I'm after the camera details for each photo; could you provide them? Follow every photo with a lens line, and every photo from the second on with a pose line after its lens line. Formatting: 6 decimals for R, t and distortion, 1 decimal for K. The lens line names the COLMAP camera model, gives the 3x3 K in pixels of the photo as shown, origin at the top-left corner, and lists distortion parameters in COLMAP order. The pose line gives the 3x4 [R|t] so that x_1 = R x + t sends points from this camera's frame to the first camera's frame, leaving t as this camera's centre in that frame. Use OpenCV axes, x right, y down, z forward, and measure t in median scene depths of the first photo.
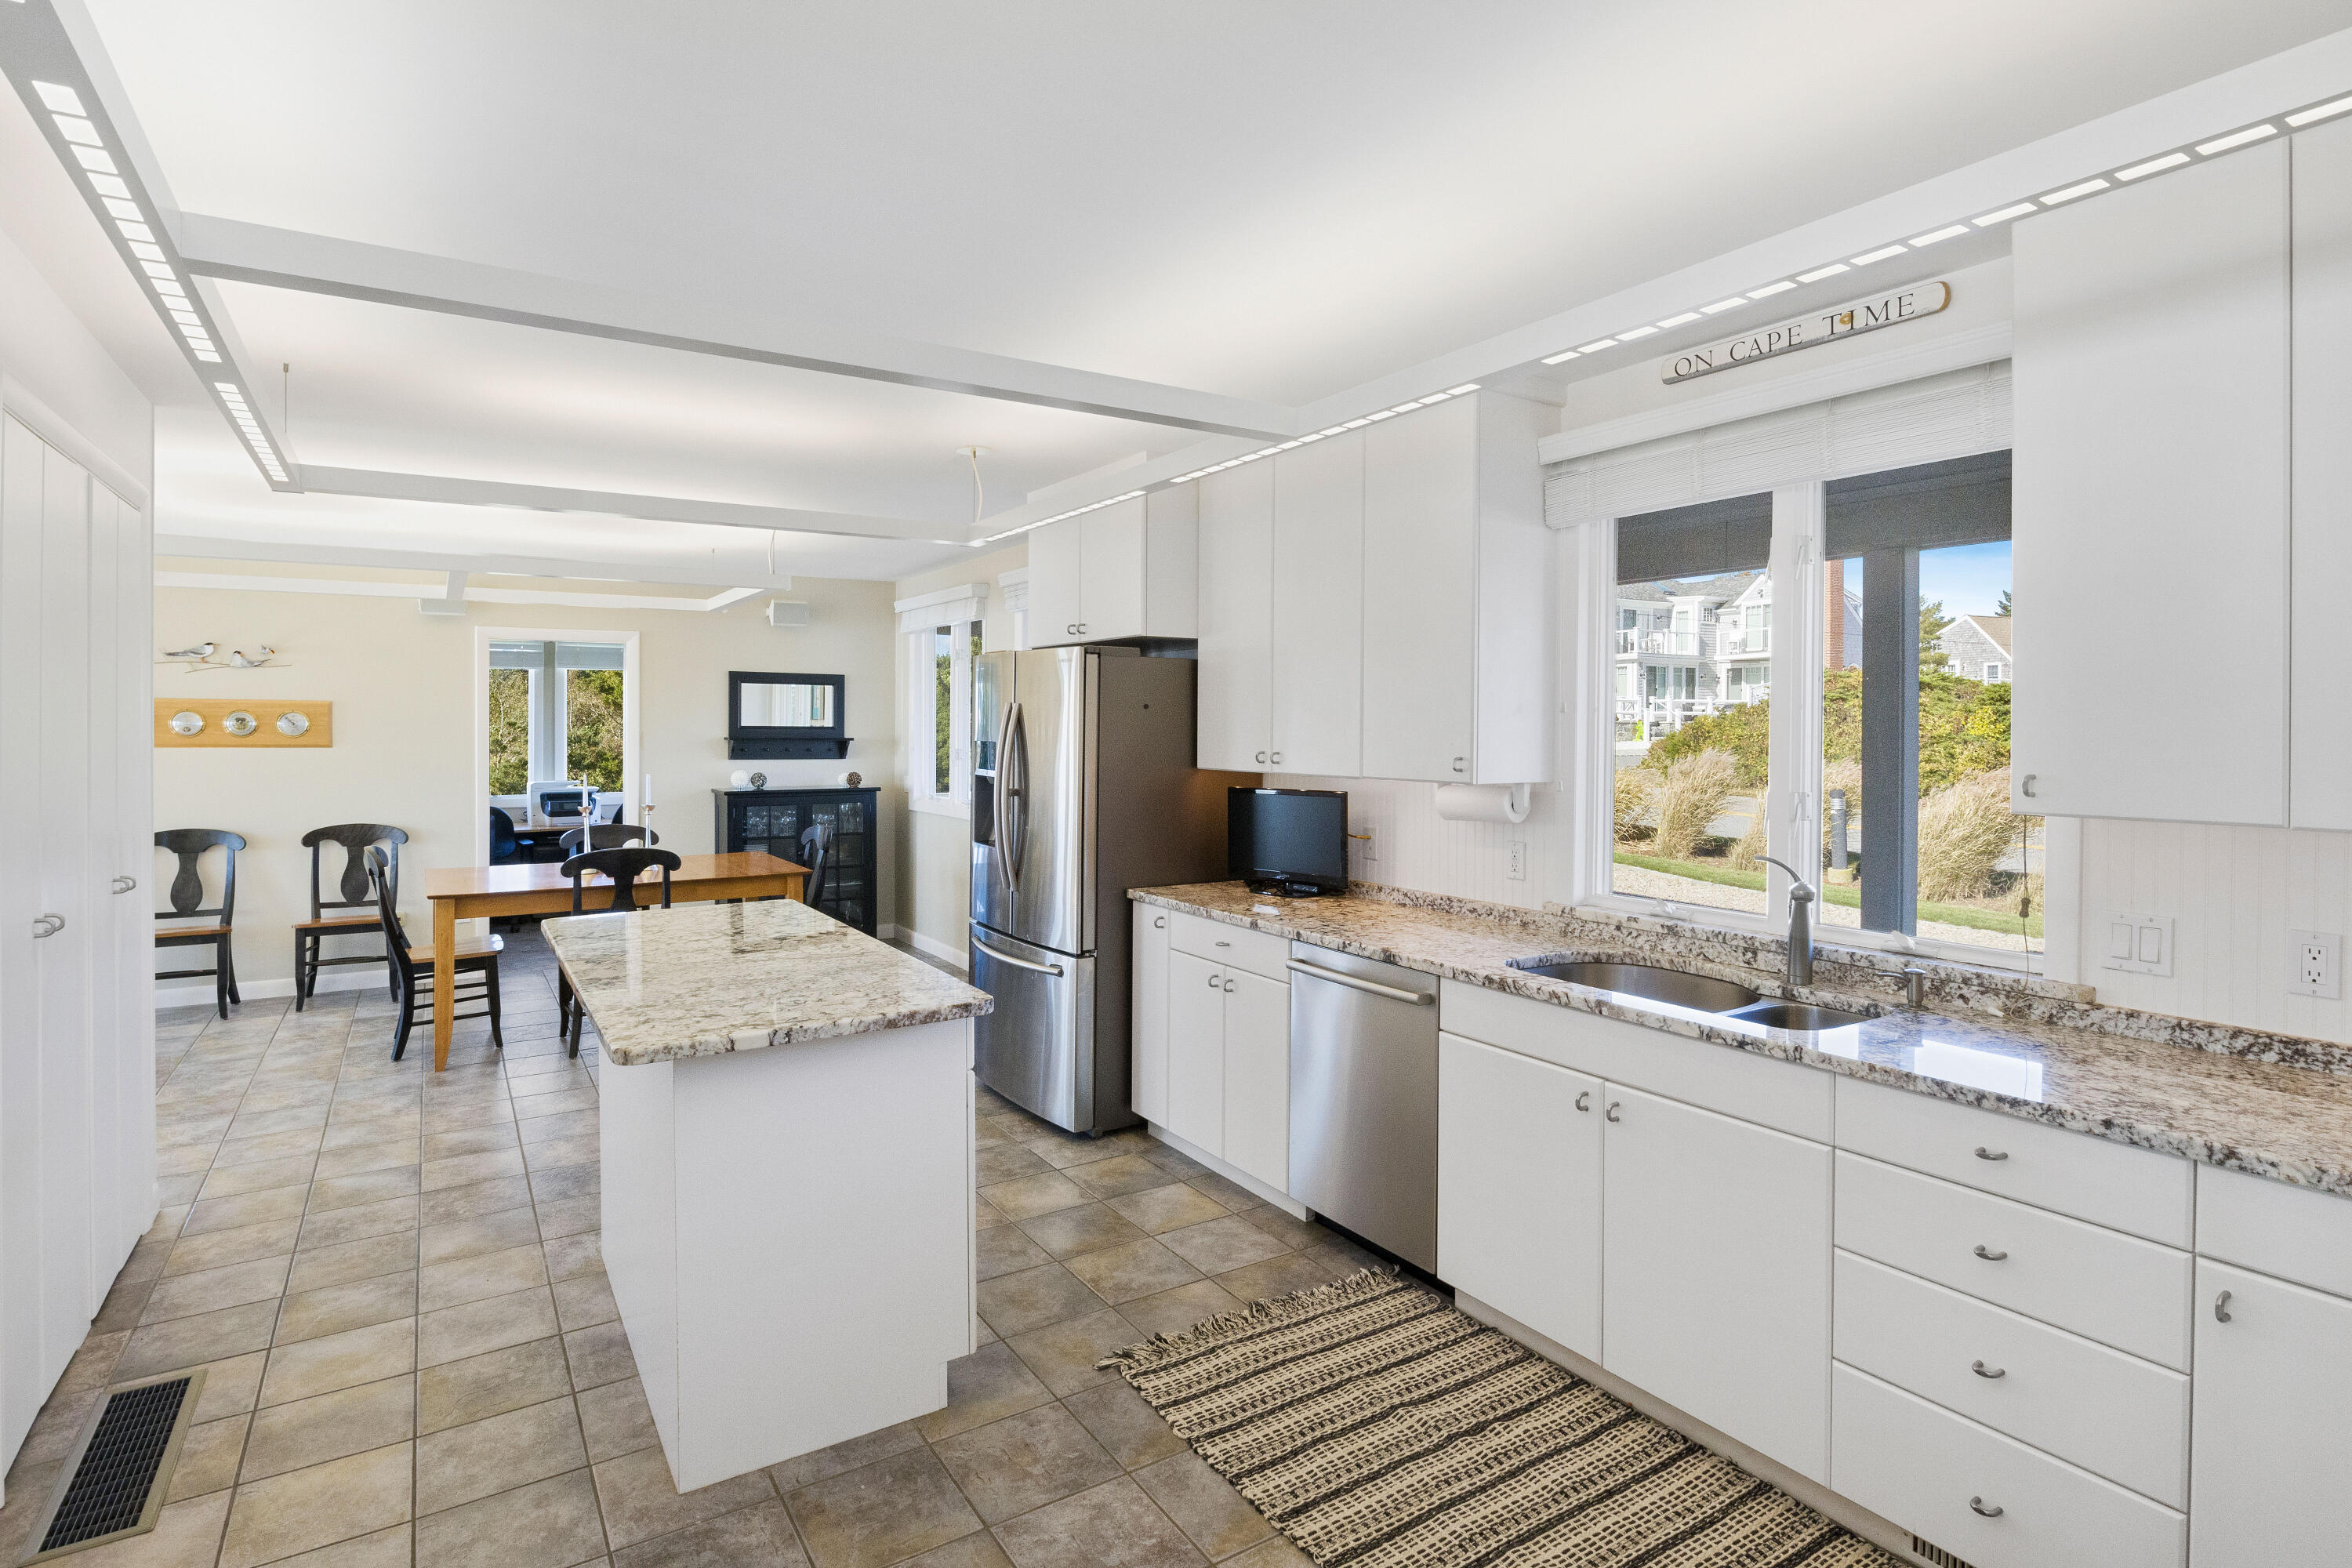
lens RADIAL K [[1181.1, 0, 1195.6], [0, 1181.1, 760.0], [0, 0, 1]] dist [-0.004459, -0.000213]
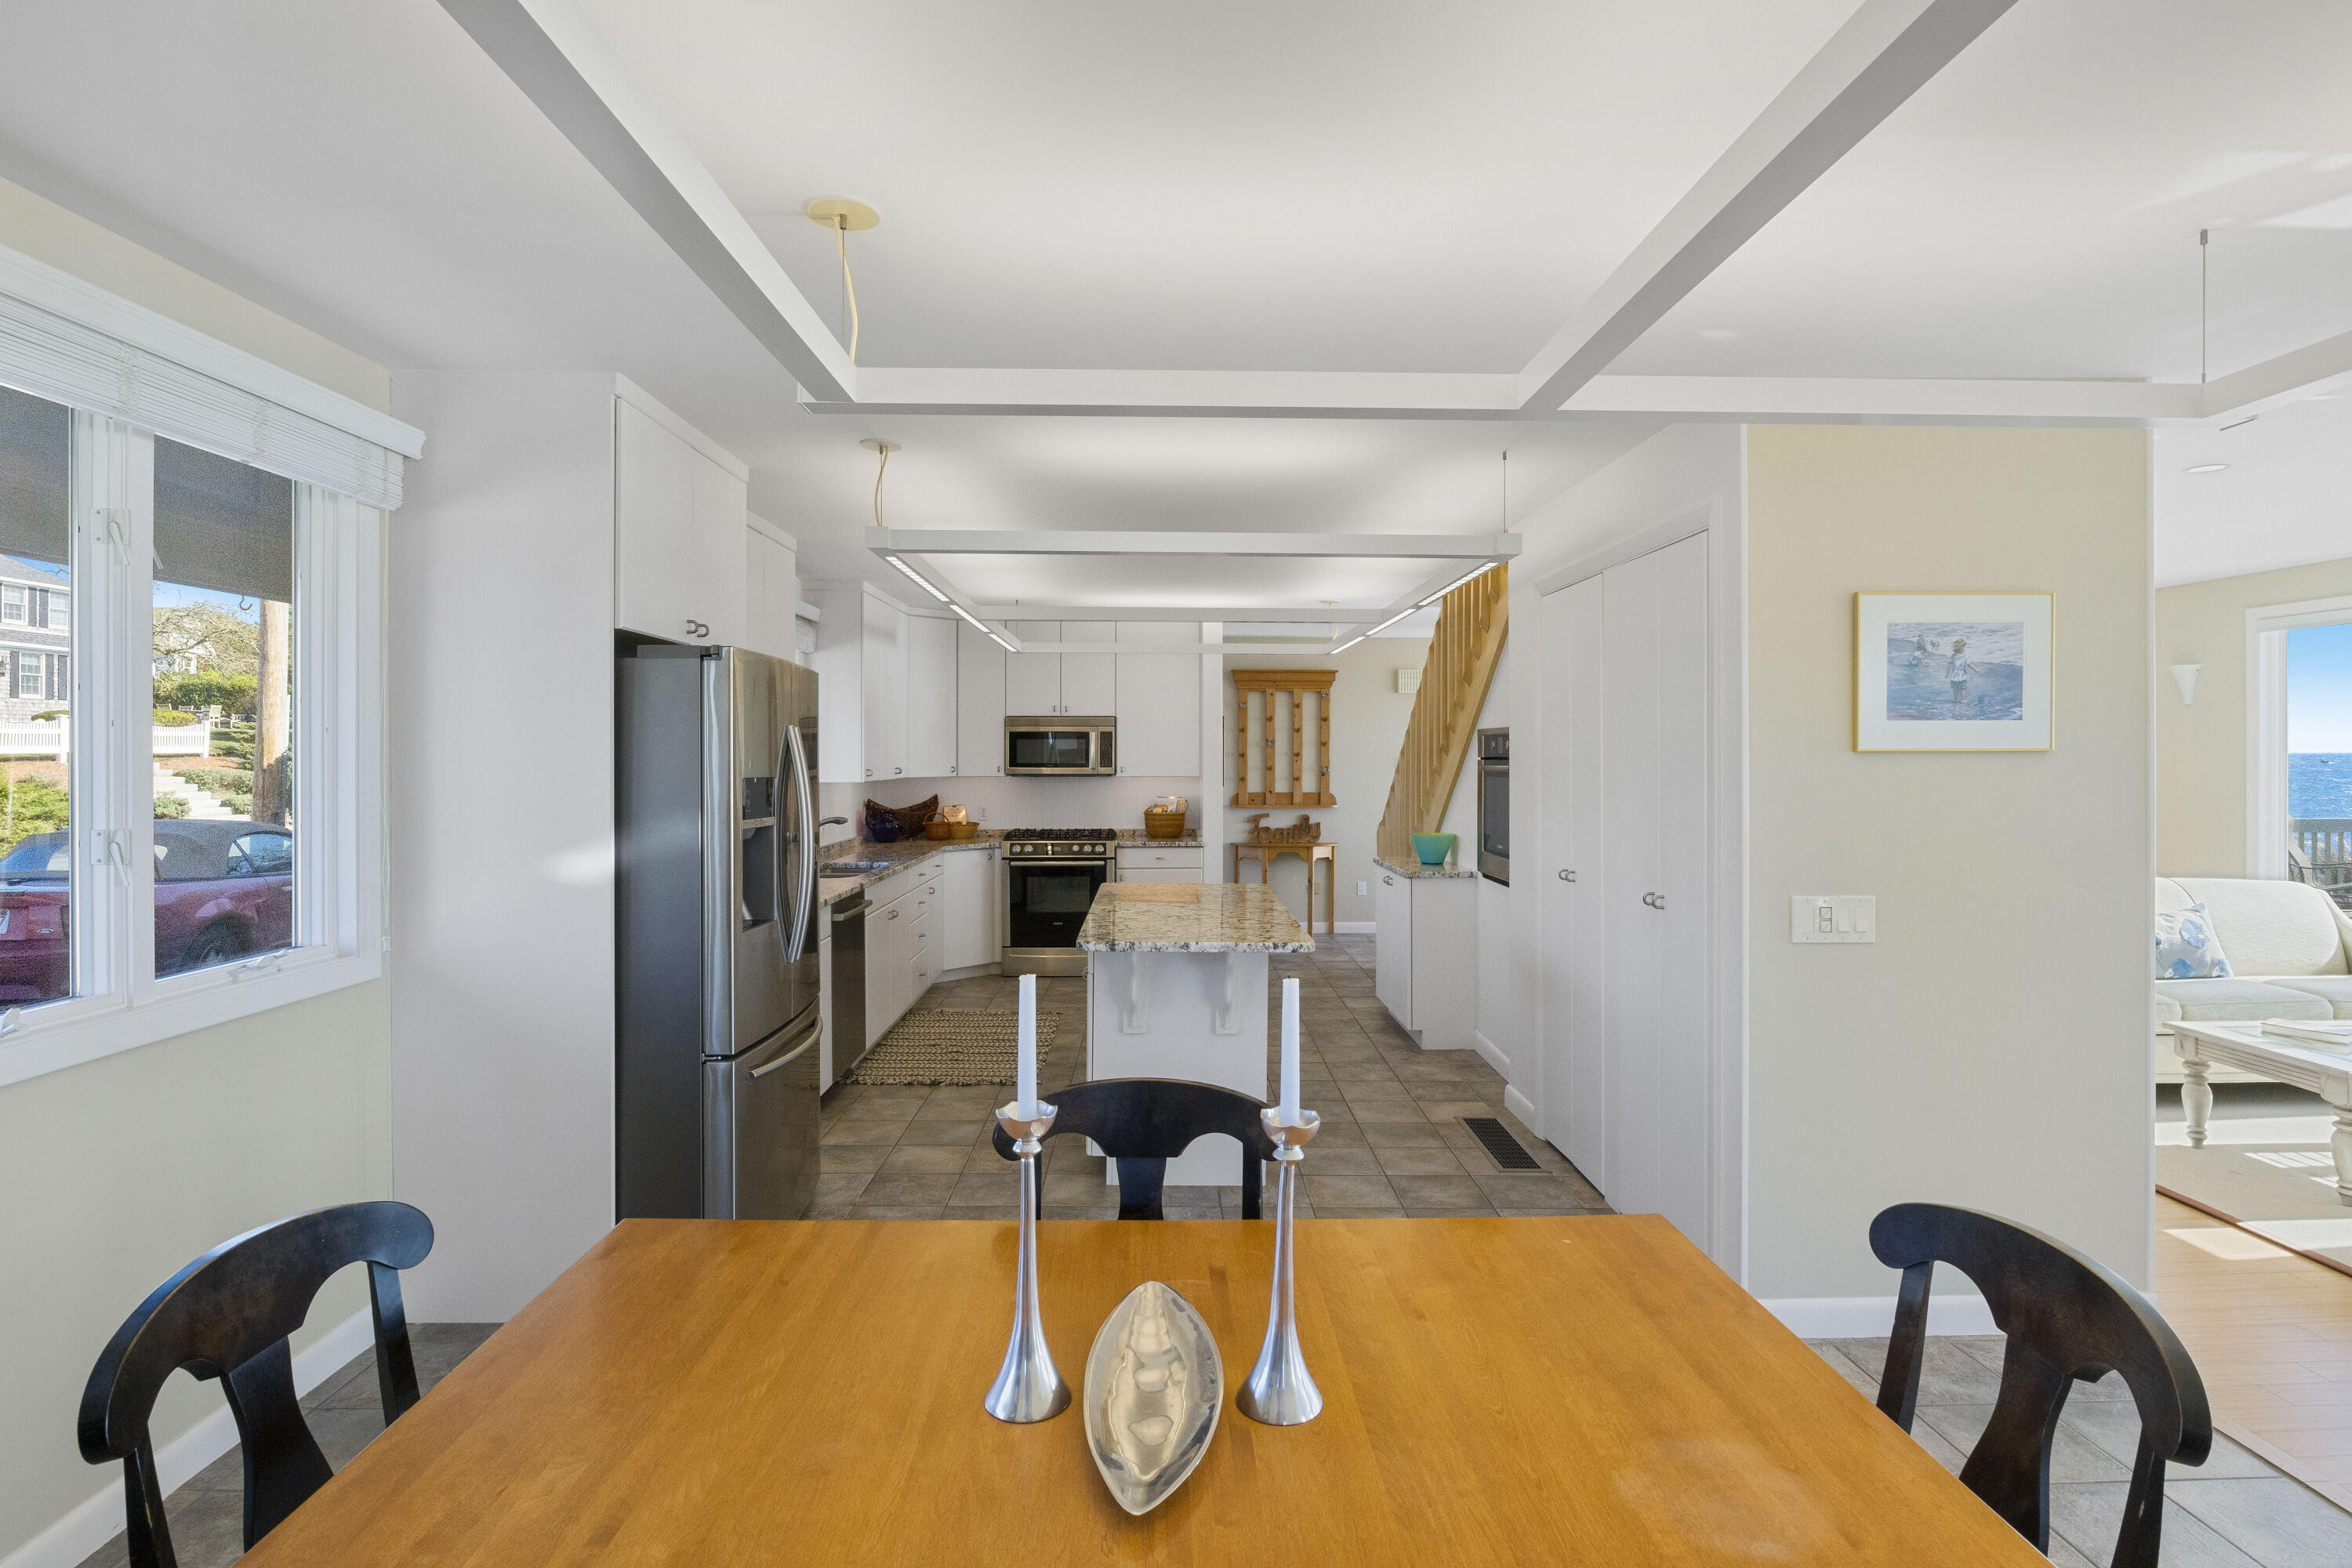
lens RADIAL K [[1181.1, 0, 1183.6], [0, 1181.1, 727.0], [0, 0, 1]] dist [-0.004459, -0.000213]
pose [[-0.848662, 0.010104, 0.528839, -1.260941], [0.009105, 0.999948, -0.004493, -0.056288], [-0.528857, 0.001002, -0.848711, 2.424438]]
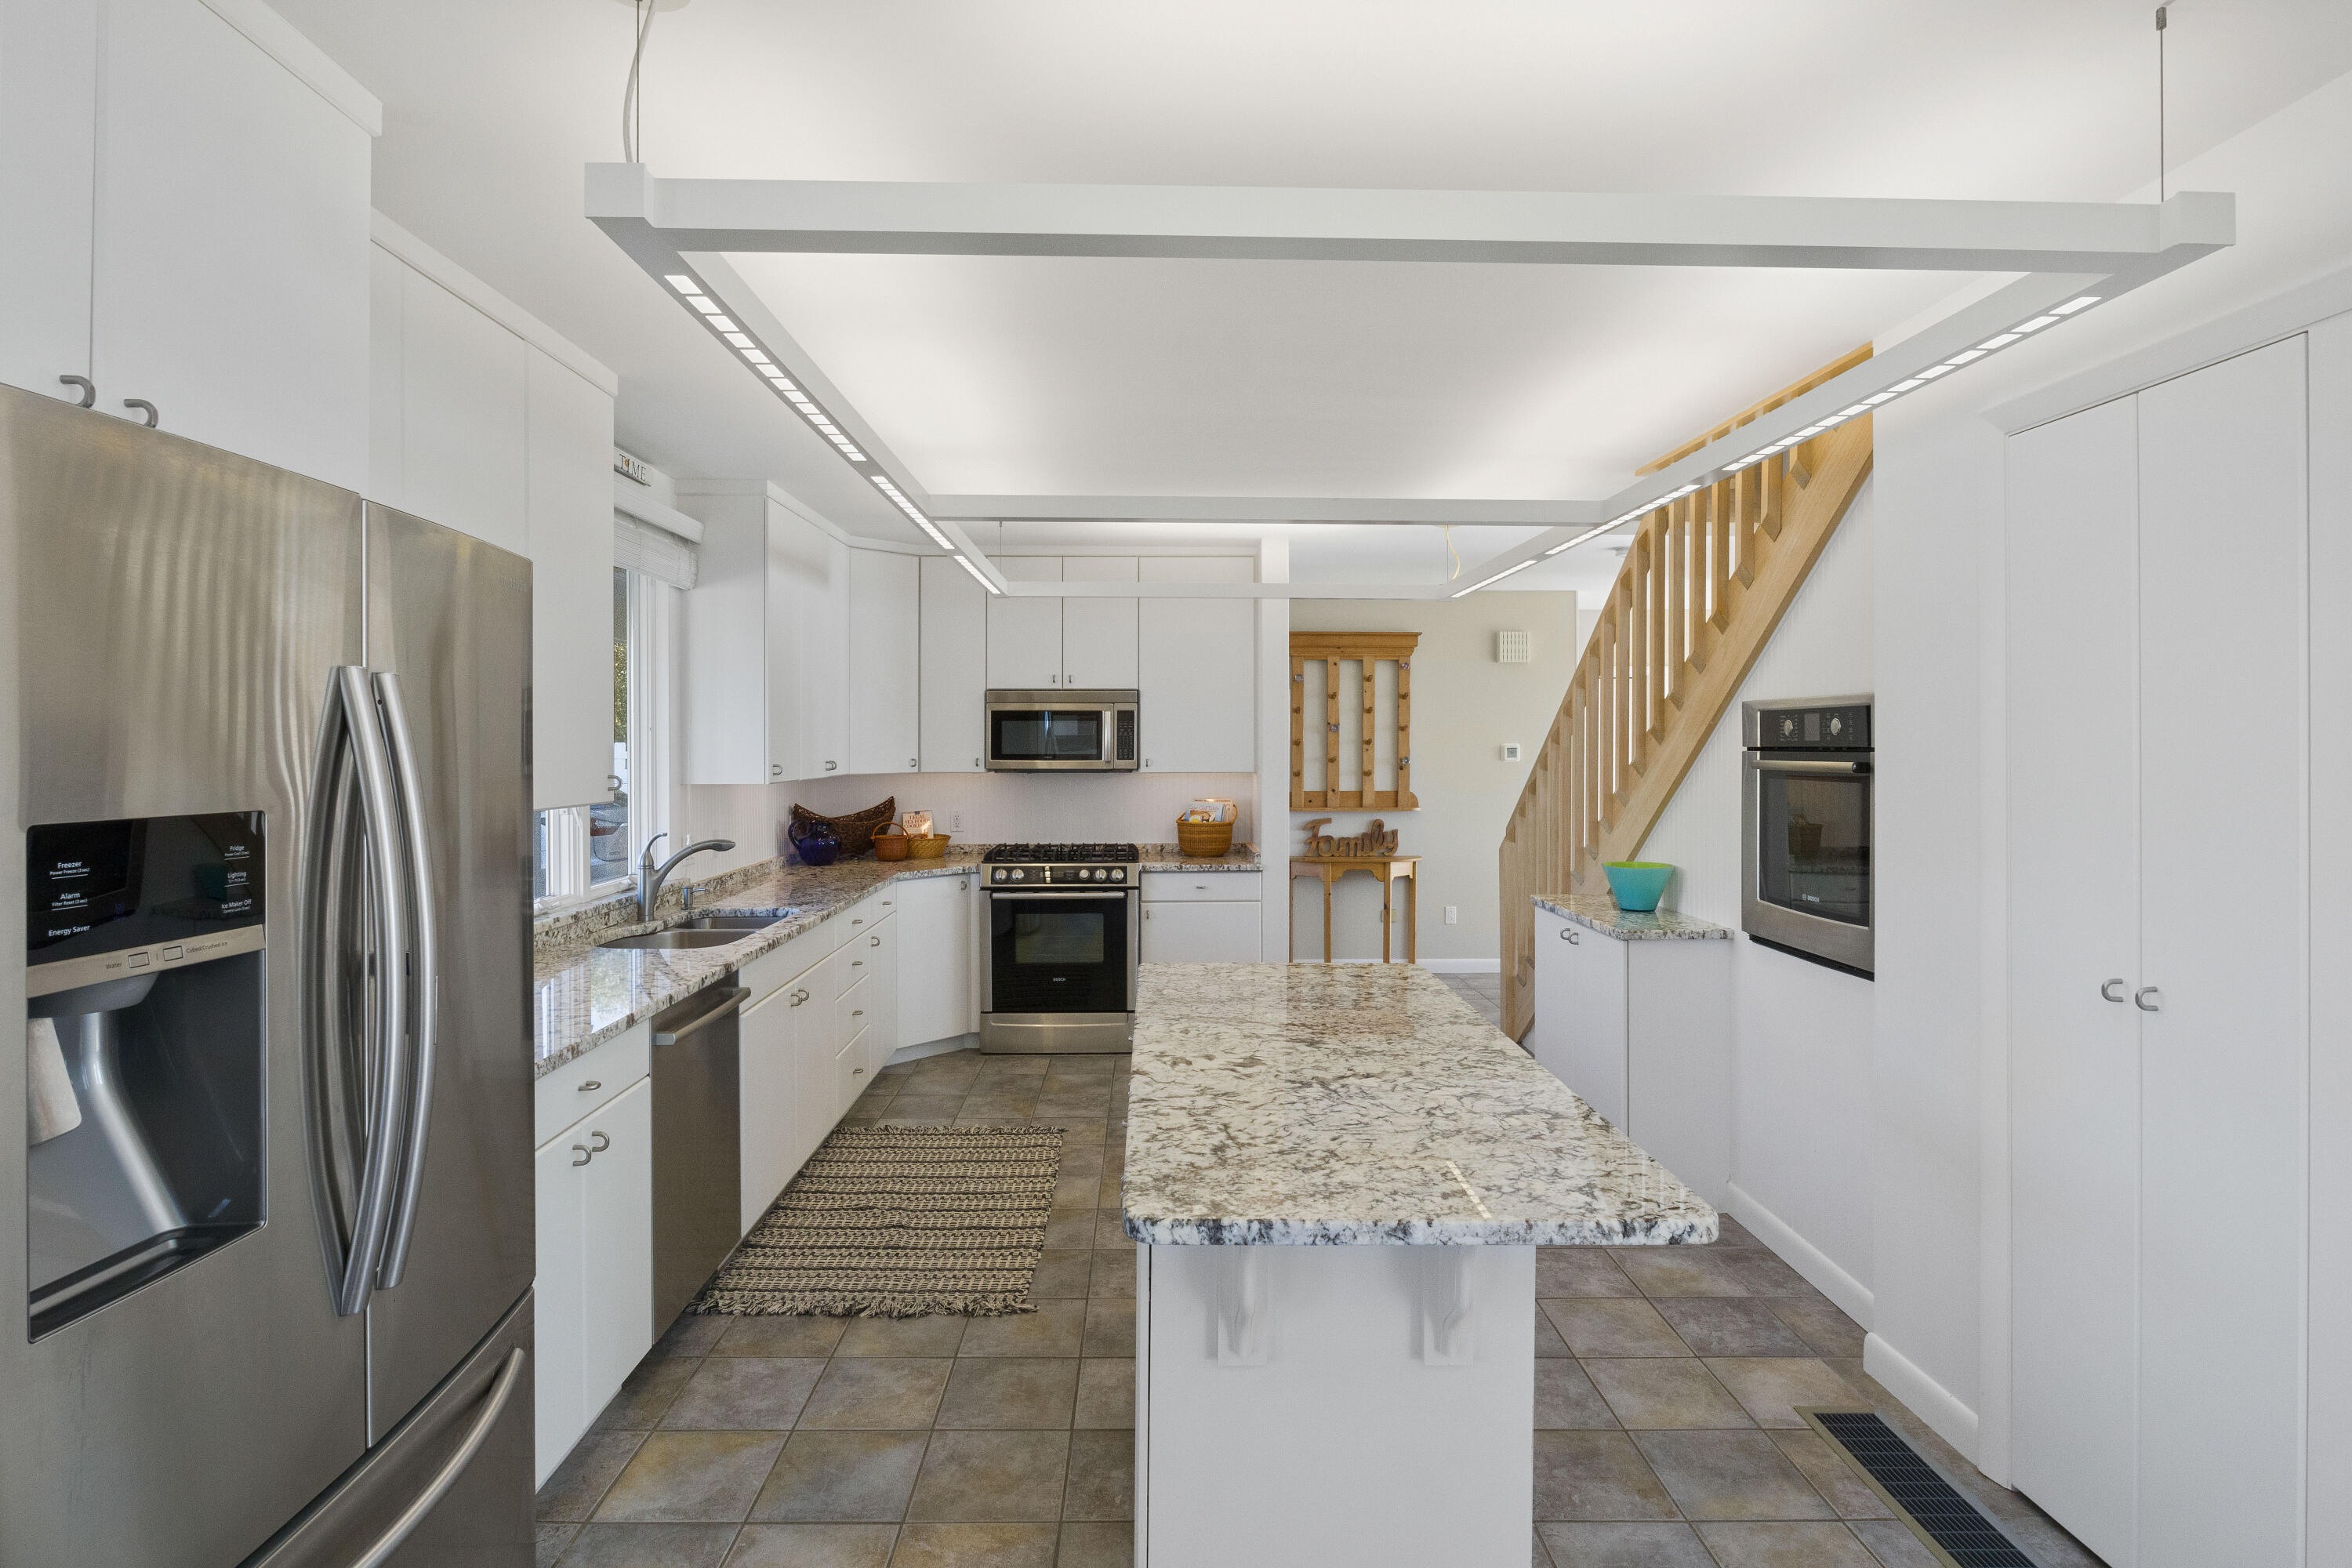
lens RADIAL K [[1181.1, 0, 1187.7], [0, 1181.1, 715.6], [0, 0, 1]] dist [-0.004459, -0.000213]
pose [[-0.852831, 0.009001, 0.522109, -0.767501], [0.008862, 0.999957, -0.002763, -0.044118], [-0.522111, 0.002271, -0.852874, 1.810791]]
